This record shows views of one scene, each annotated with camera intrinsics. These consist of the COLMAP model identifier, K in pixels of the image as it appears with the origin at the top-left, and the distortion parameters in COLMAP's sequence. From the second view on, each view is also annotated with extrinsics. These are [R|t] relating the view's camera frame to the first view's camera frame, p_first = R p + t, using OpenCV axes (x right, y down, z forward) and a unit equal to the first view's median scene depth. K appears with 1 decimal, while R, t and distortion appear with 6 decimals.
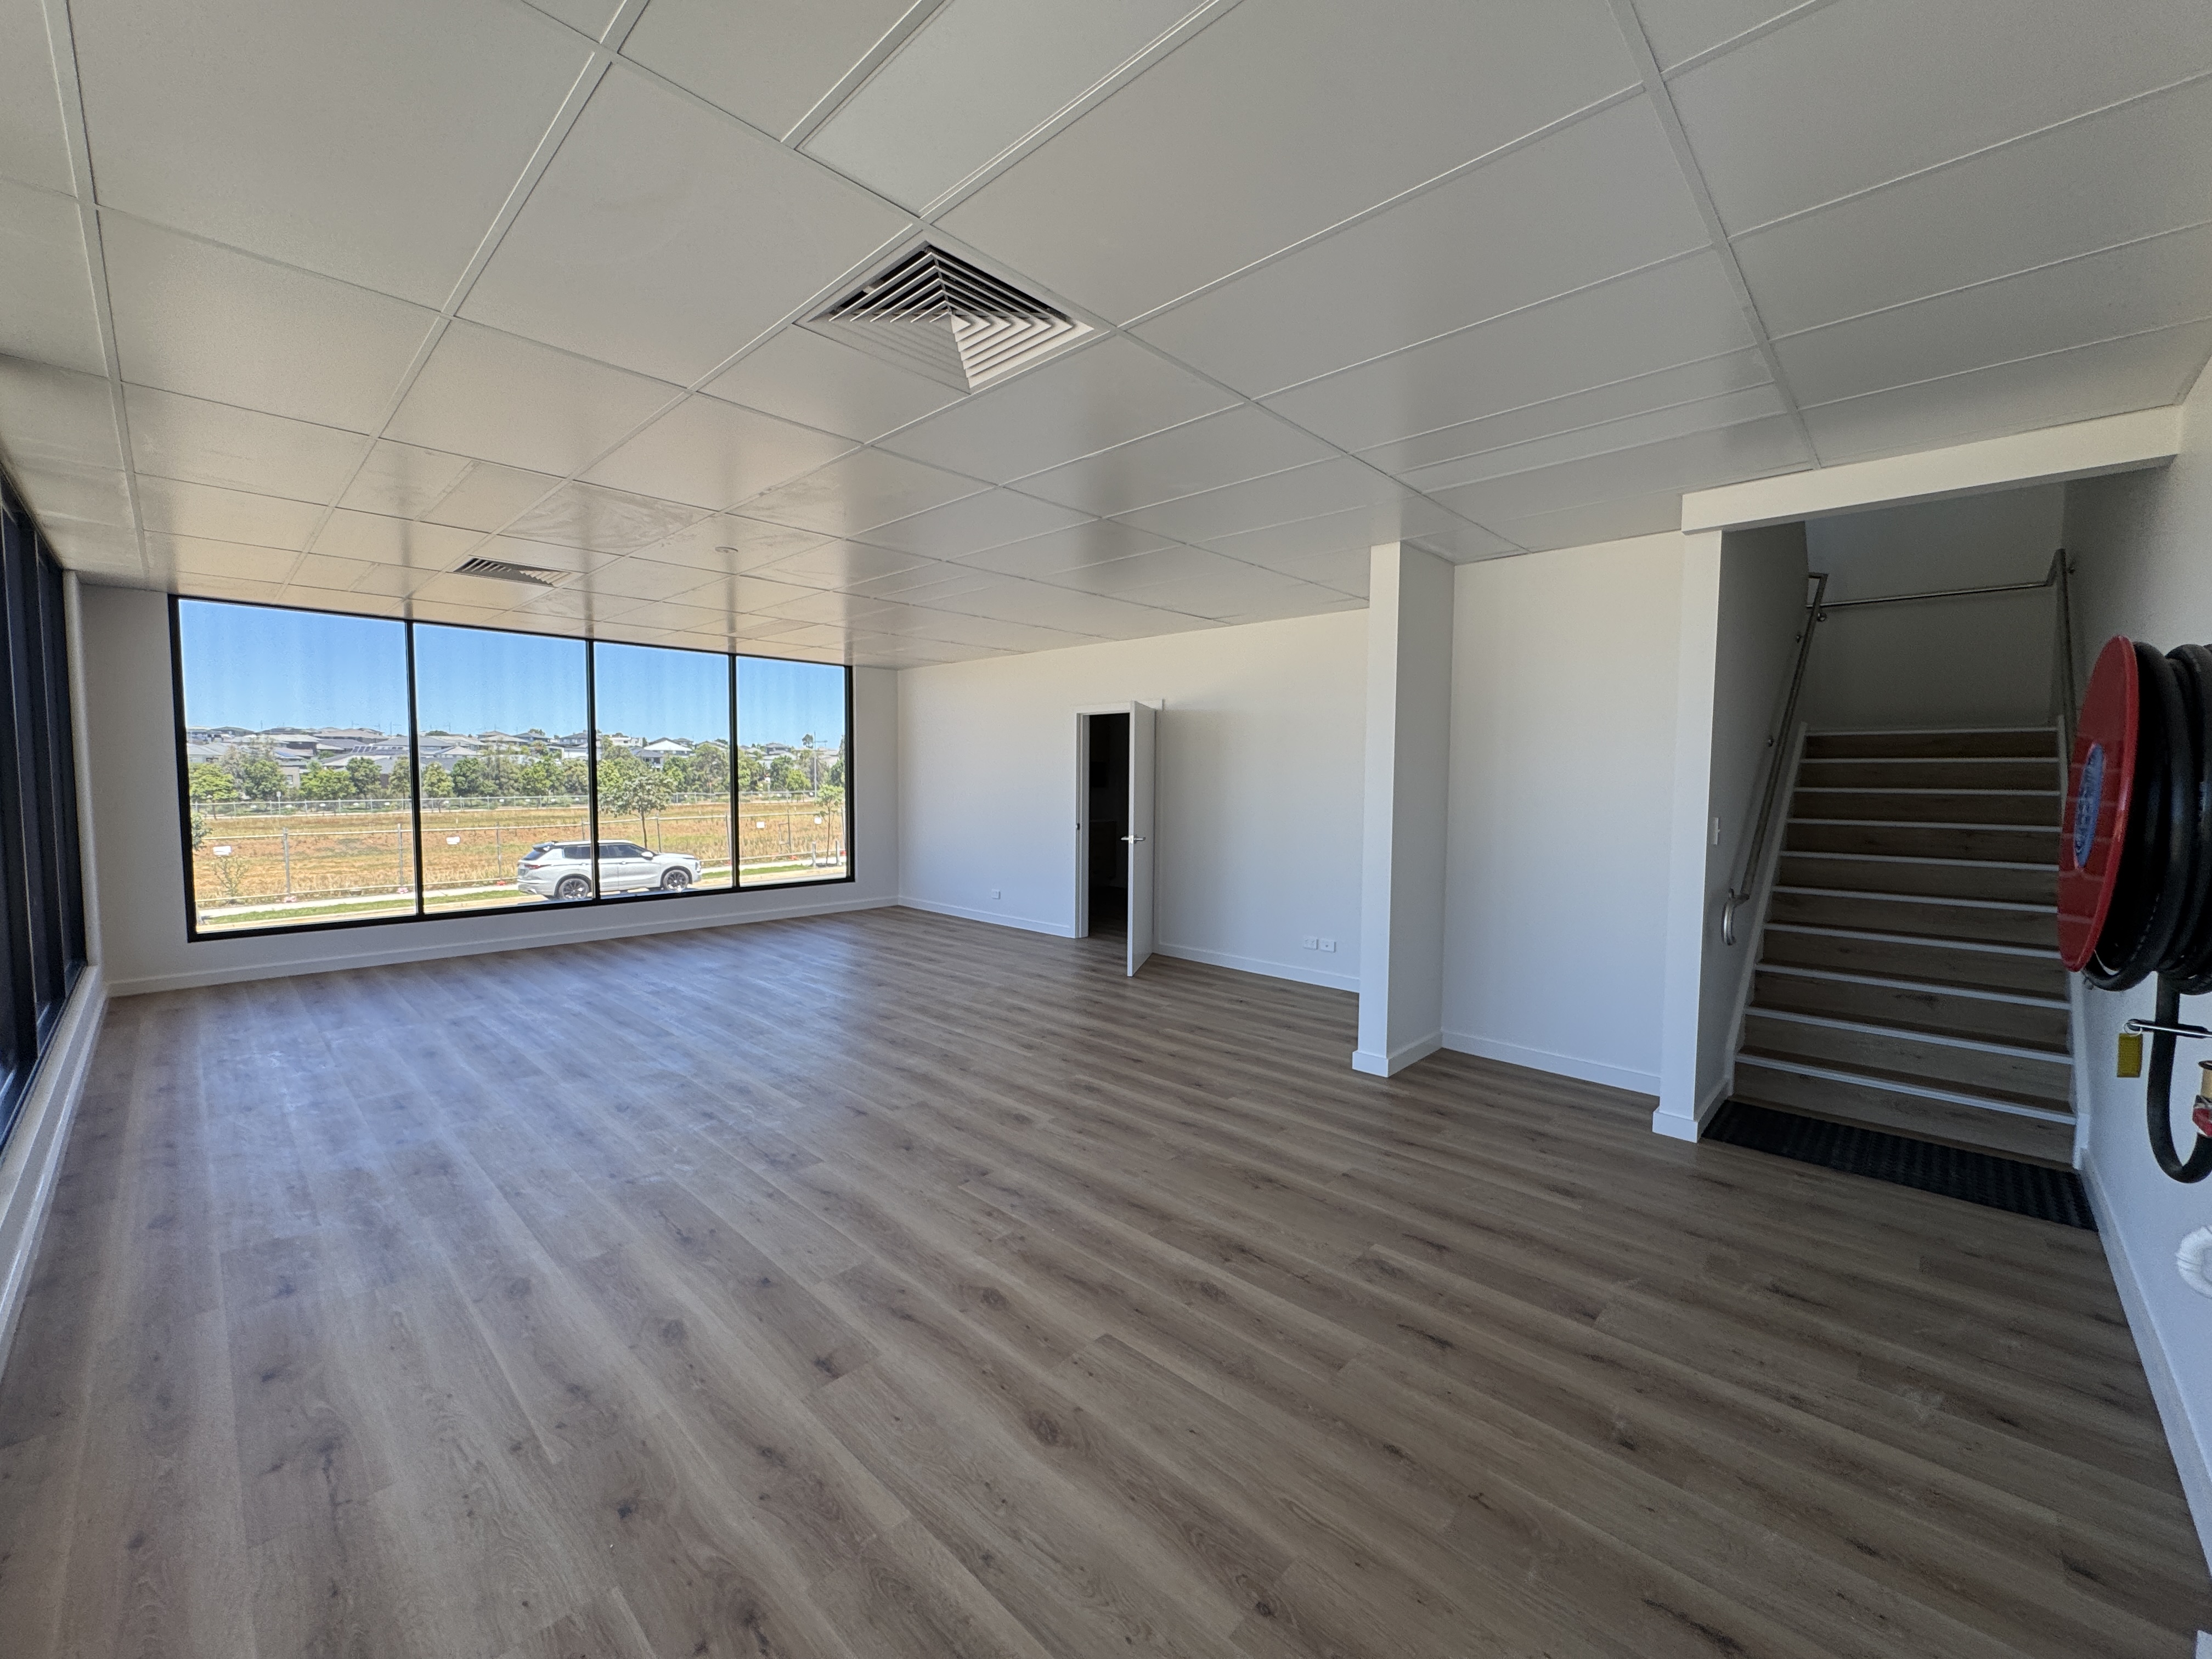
lens RADIAL K [[888.5, 0, 1107.9], [0, 888.5, 828.3], [0, 0, 1]] dist [-0.001207, -0.000046]
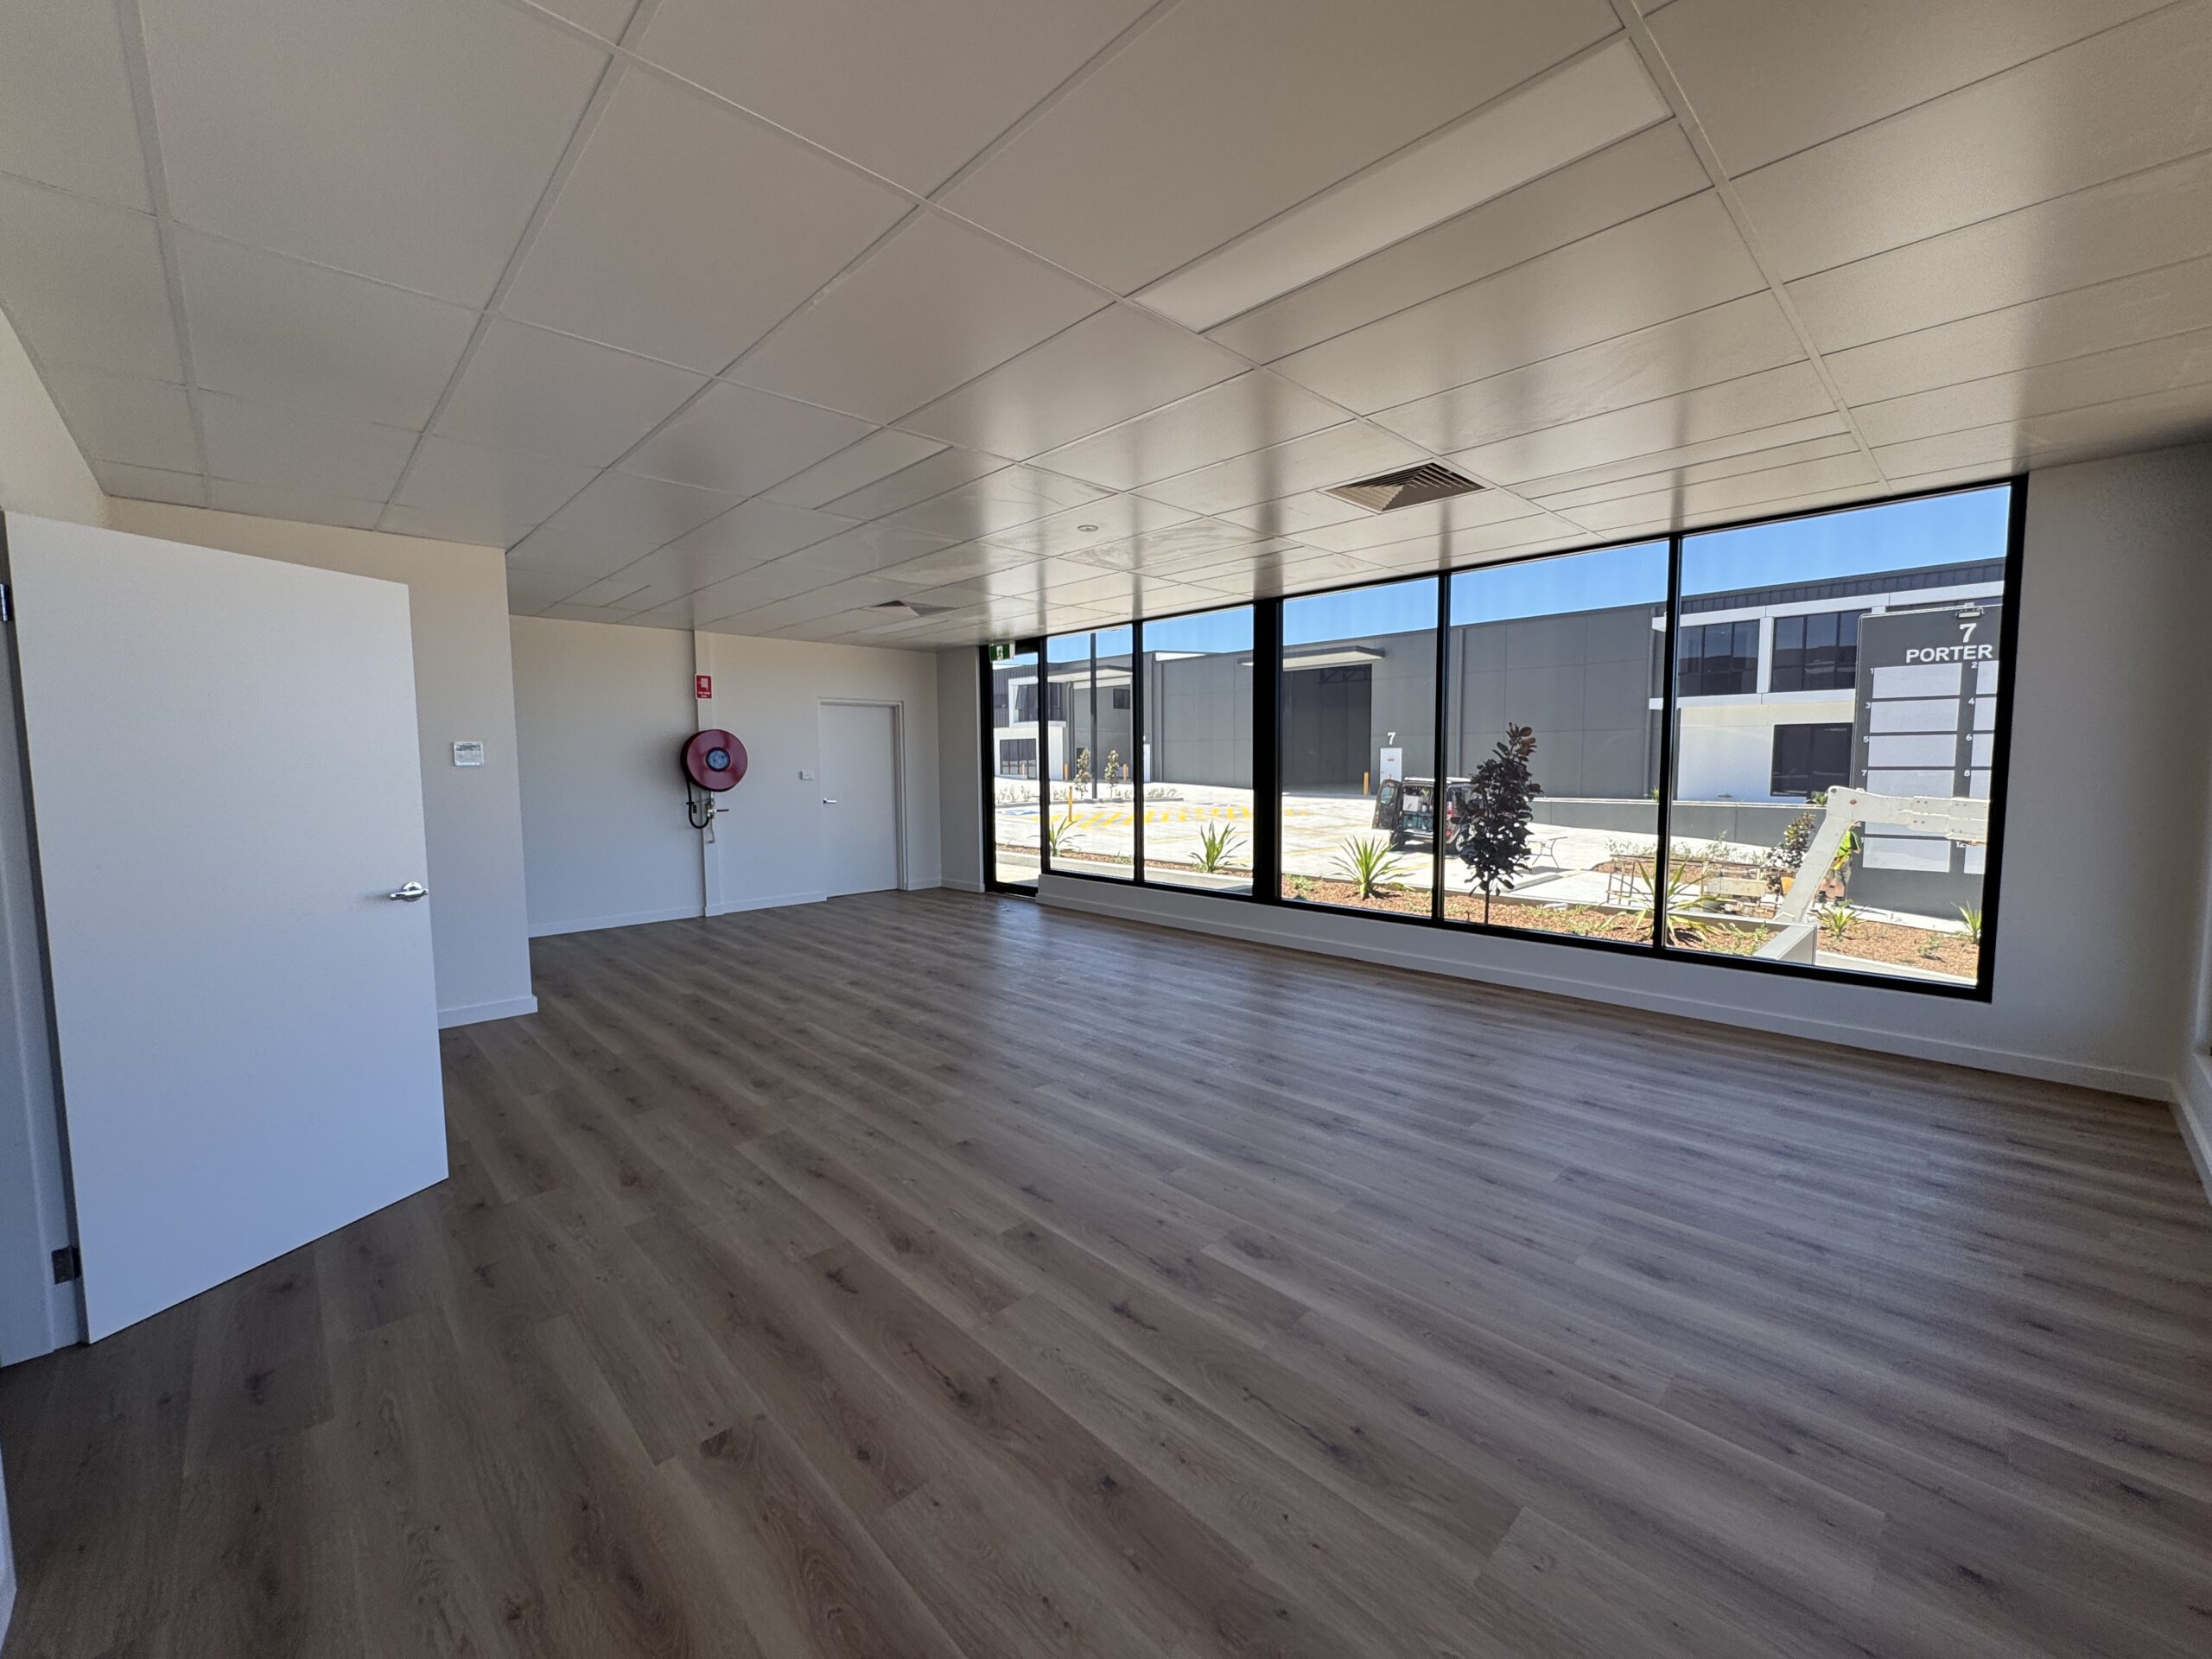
lens RADIAL K [[888.5, 0, 1107.6], [0, 888.5, 833.2], [0, 0, 1]] dist [-0.001207, -0.000046]
pose [[-0.999009, -0.002319, 0.044437, -0.467752], [0.004040, 0.989787, 0.142495, -0.107057], [-0.044314, 0.142533, -0.988798, 1.919639]]
